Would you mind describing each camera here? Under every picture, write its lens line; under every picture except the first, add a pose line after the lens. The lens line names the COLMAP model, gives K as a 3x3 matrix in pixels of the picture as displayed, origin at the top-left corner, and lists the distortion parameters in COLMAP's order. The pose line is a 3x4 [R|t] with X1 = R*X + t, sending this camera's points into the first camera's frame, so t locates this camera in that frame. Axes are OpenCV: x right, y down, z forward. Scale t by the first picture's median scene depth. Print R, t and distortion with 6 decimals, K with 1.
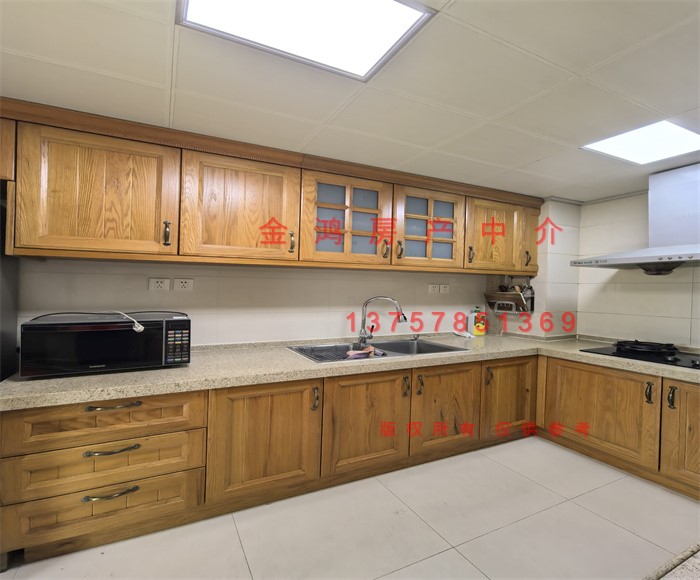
lens RADIAL K [[368.0, 0, 347.5], [0, 368.0, 285.4], [0, 0, 1]] dist [0.006774, 0.002178]
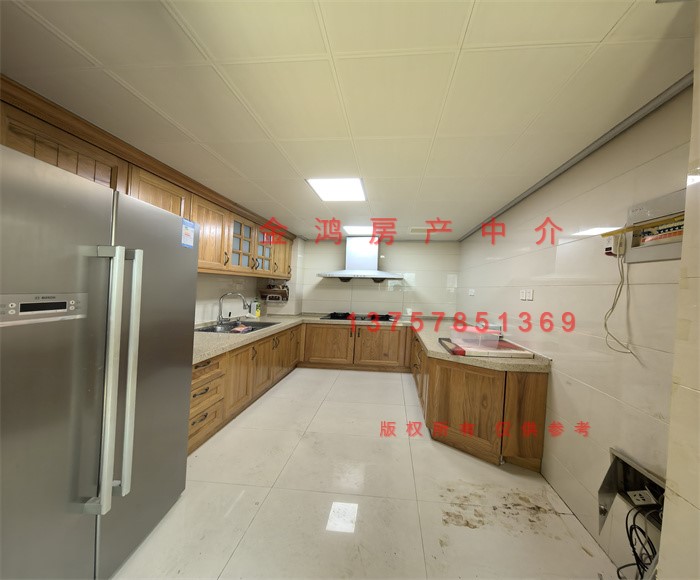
lens RADIAL K [[368.0, 0, 353.0], [0, 368.0, 291.9], [0, 0, 1]] dist [0.006774, 0.002178]
pose [[0.544305, -0.006904, 0.838859, -1.008031], [-0.028675, 0.999229, 0.026830, -0.031957], [-0.838397, -0.038658, 0.543687, -0.254364]]
